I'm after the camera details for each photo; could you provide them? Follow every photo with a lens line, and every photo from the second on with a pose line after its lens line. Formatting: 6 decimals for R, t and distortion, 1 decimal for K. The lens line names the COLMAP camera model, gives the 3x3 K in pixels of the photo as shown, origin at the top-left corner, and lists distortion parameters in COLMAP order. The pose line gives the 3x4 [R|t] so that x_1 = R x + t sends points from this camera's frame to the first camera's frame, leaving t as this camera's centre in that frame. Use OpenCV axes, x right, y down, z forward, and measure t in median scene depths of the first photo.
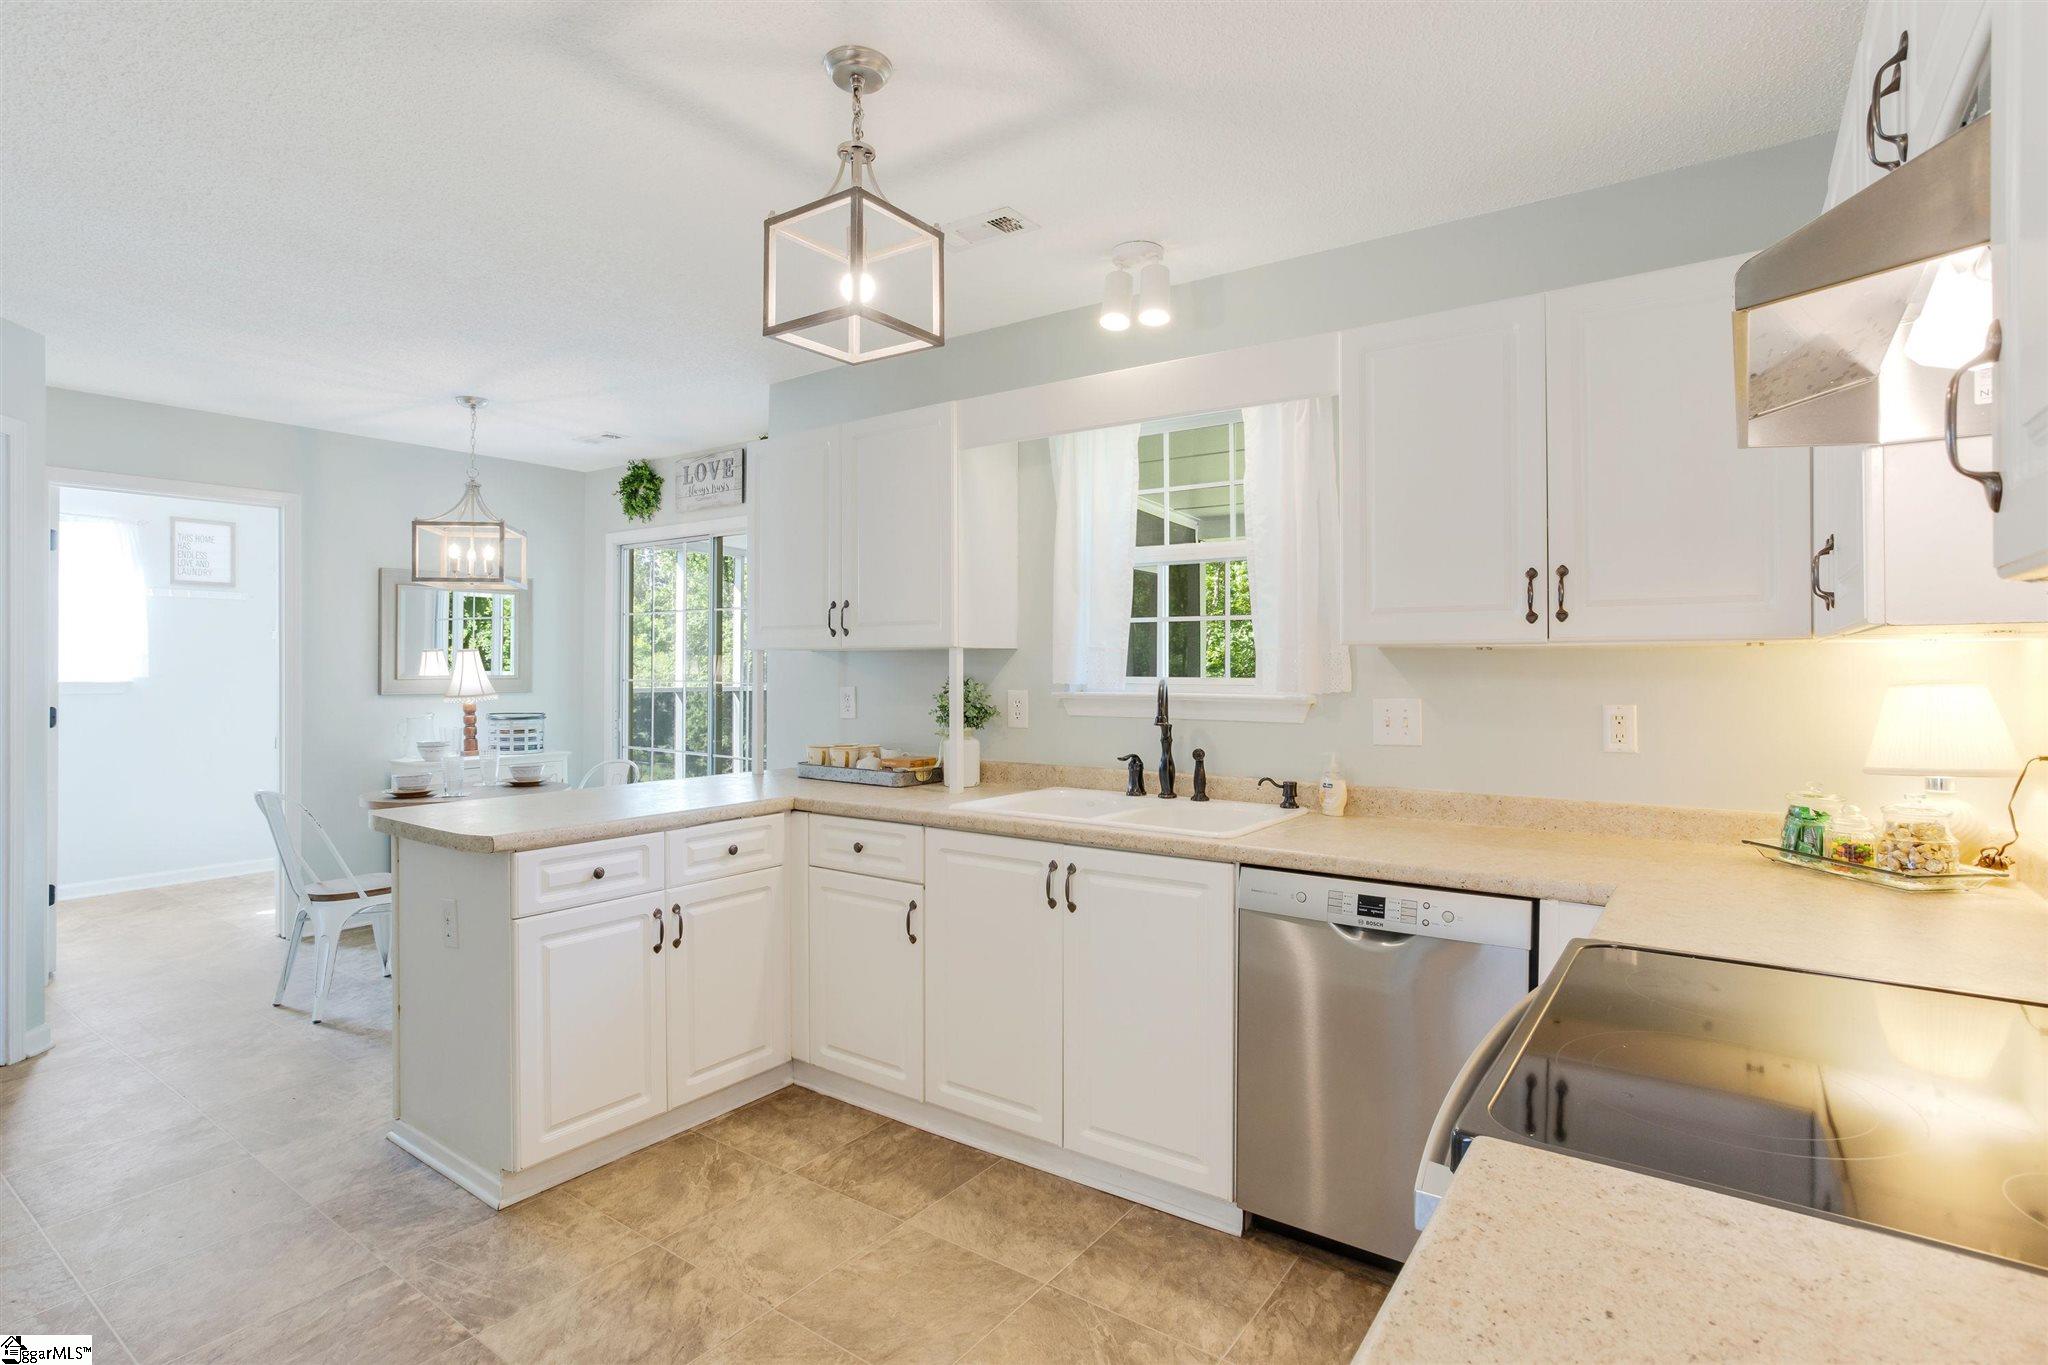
lens RADIAL K [[993.7, 0, 1020.5], [0, 993.7, 669.2], [0, 0, 1]] dist [-0.001019, 0.001989]
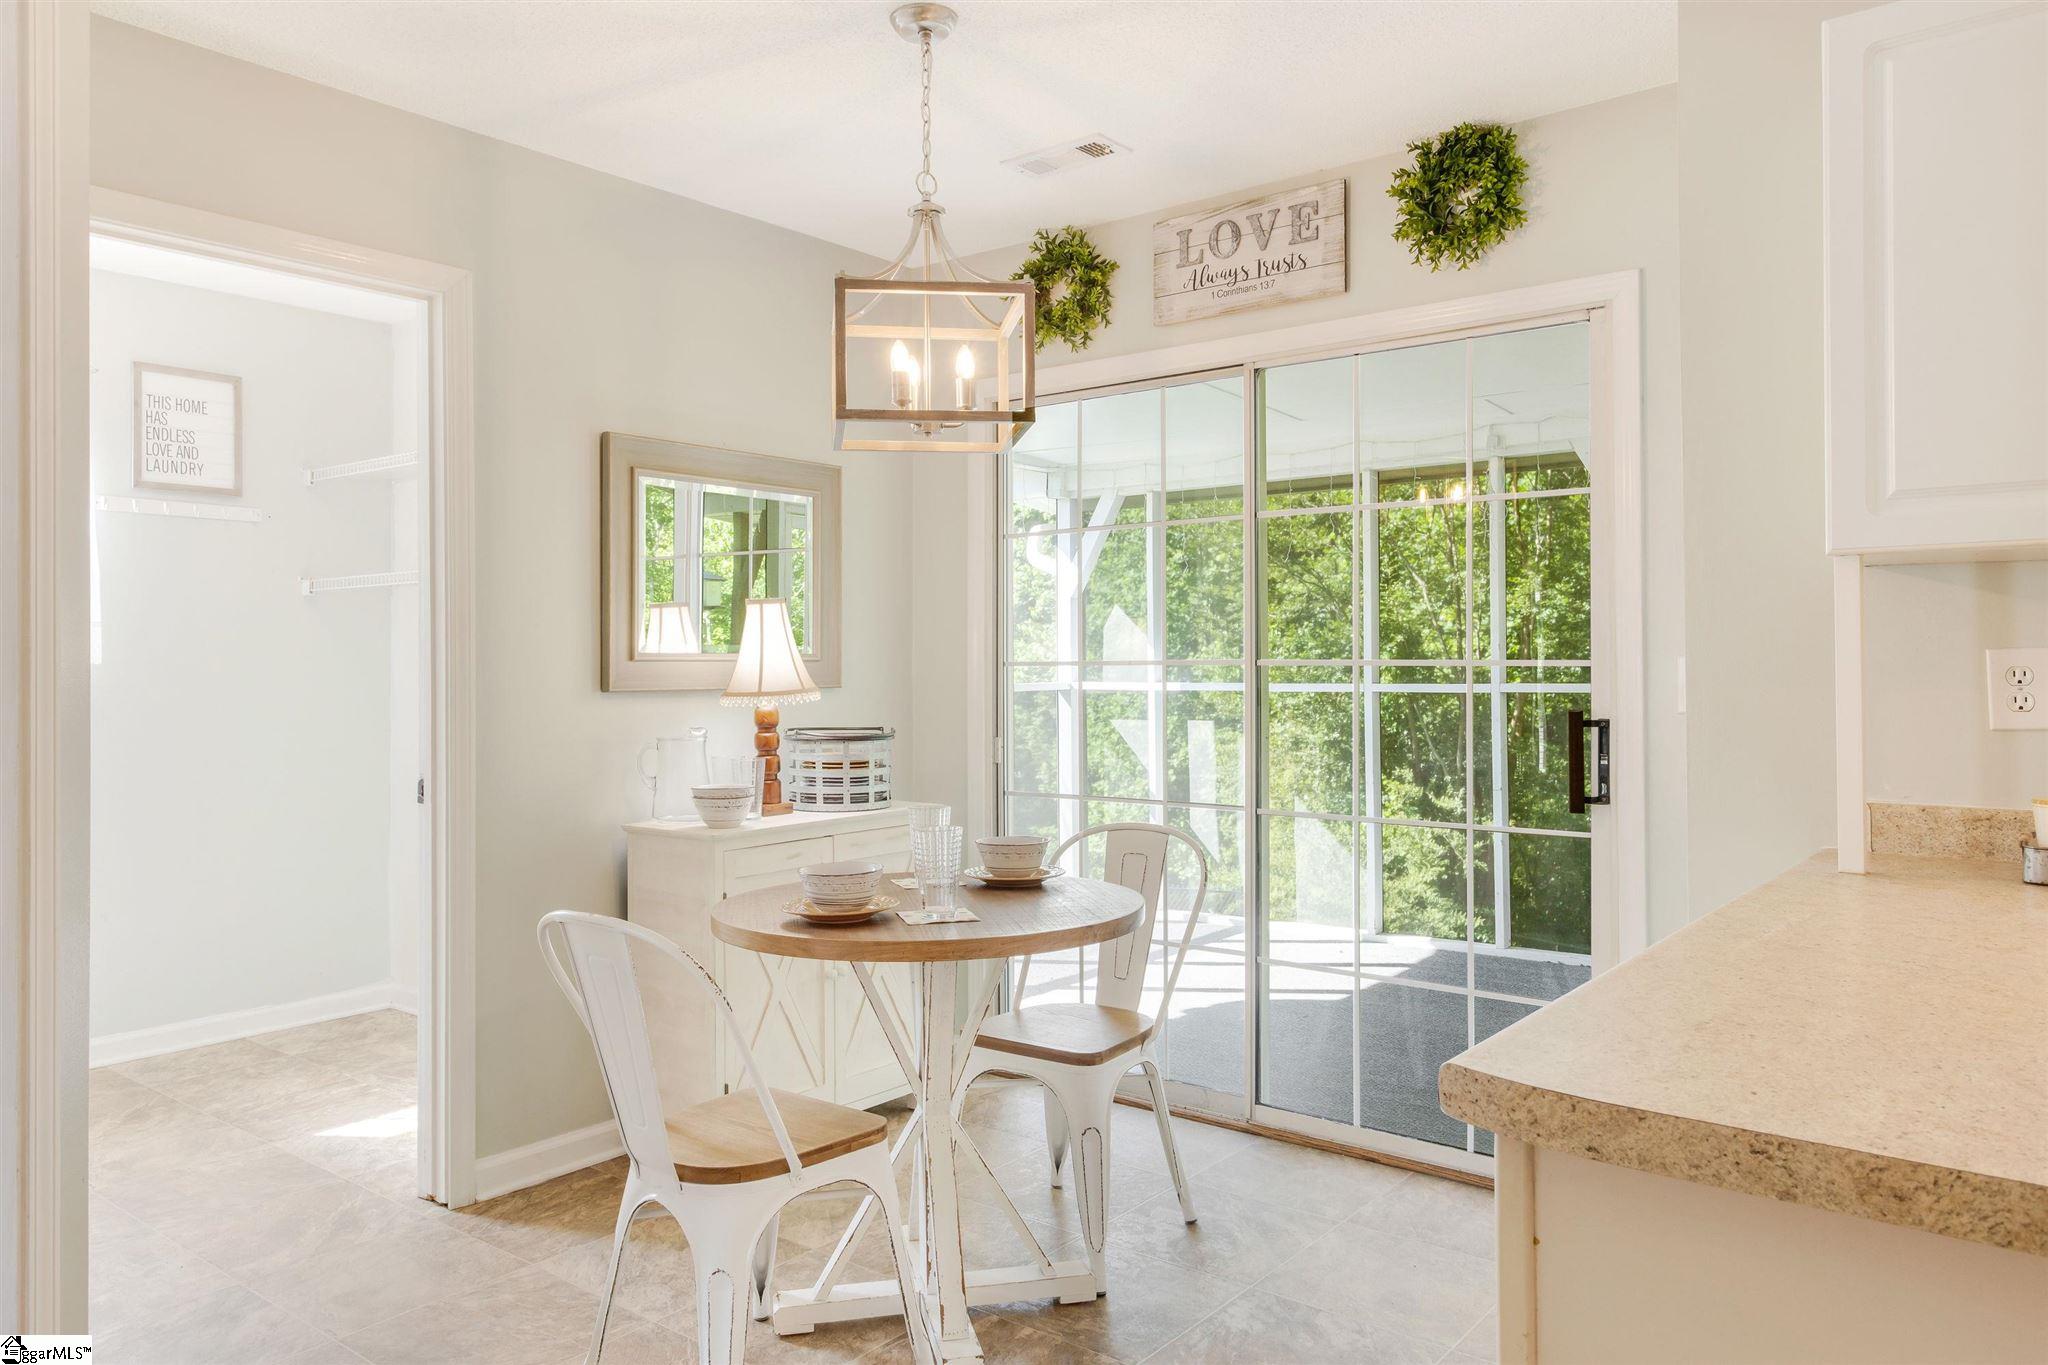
lens RADIAL K [[1362.4, 0, 1026.4], [0, 1362.4, 685.2], [0, 0, 1]] dist [0.002650, 0.002216]
pose [[0.999426, -0.002811, -0.033764, -0.401475], [0.003052, 0.999970, 0.007096, 0.018231], [0.033743, -0.007195, 0.999405, 0.322895]]
